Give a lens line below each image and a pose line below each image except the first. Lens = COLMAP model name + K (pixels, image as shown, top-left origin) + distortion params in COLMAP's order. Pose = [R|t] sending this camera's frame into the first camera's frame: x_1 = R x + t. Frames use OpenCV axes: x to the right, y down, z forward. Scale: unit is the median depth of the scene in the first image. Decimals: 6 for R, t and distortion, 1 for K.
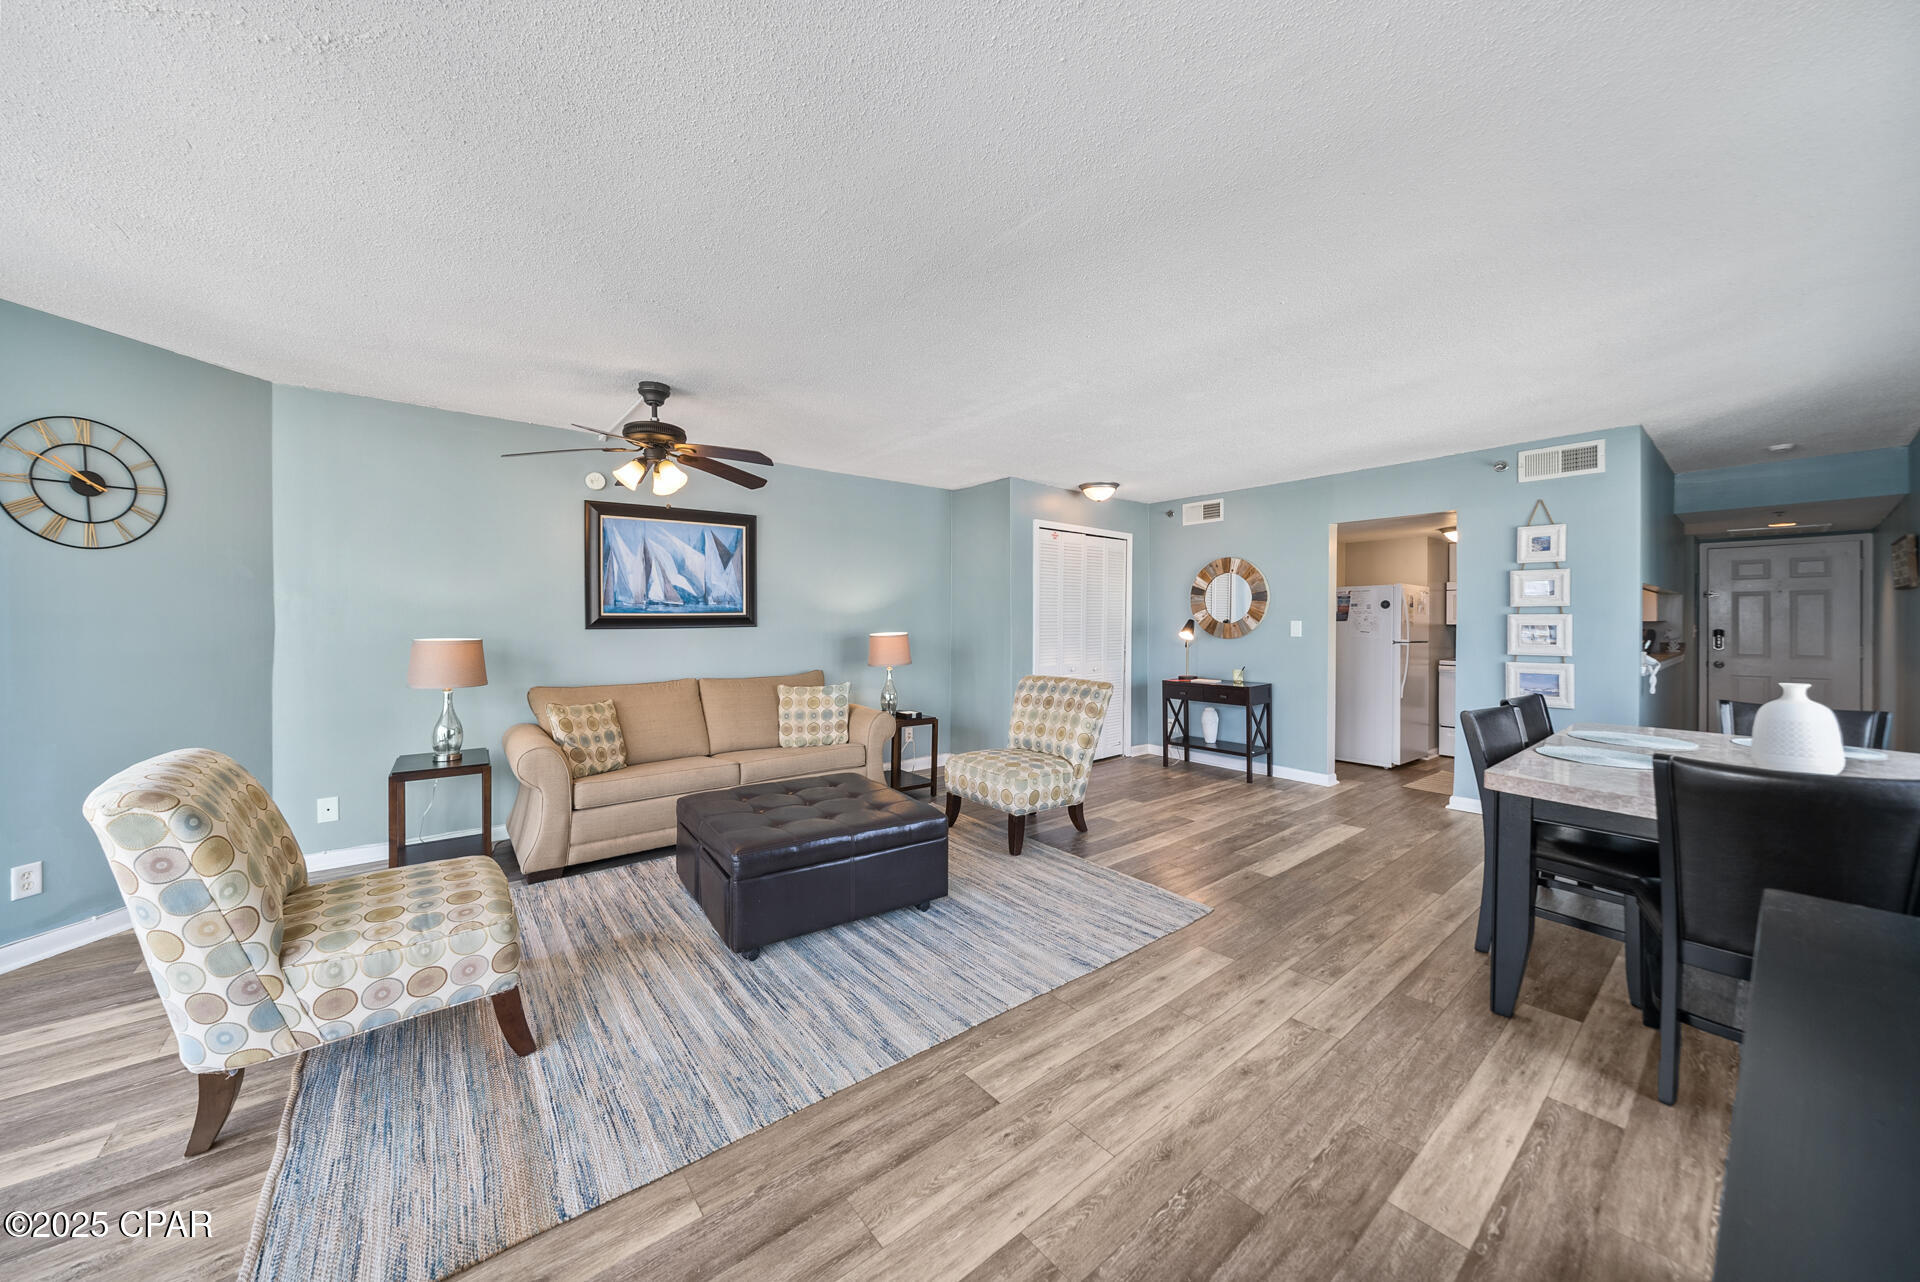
lens RADIAL K [[682.8, 0, 957.0], [0, 682.8, 618.8], [0, 0, 1]] dist [-0.000357, -0.000088]
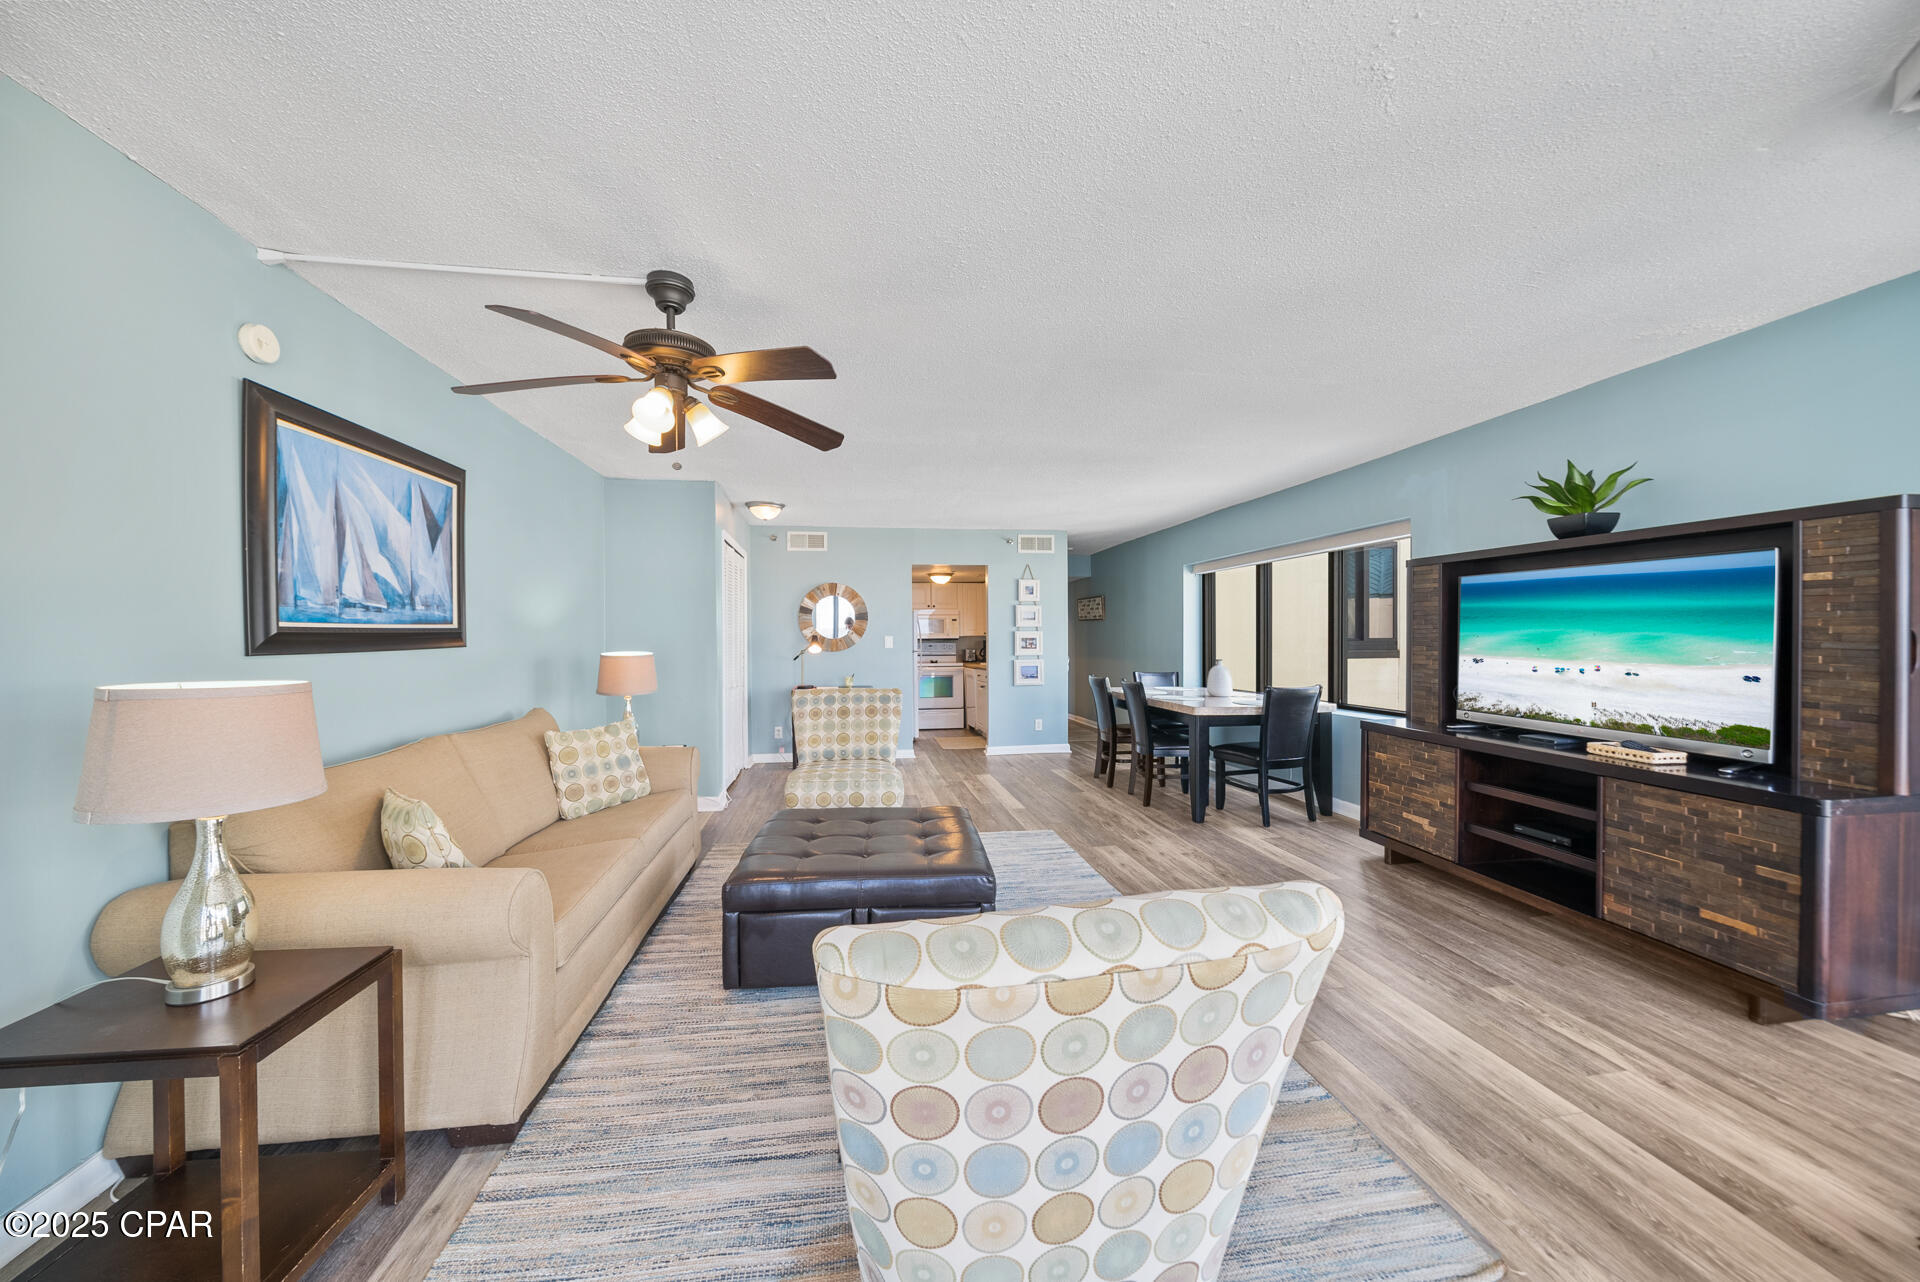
lens RADIAL K [[659.4, 0, 960.0], [0, 659.4, 641.0], [0, 0, 1]] dist [-0.000521, -0.000060]
pose [[0.483920, -0.009618, 0.875059, -0.660325], [0.003554, 0.999953, 0.009025, 0.002413], [-0.875105, -0.001258, 0.483931, 0.335457]]
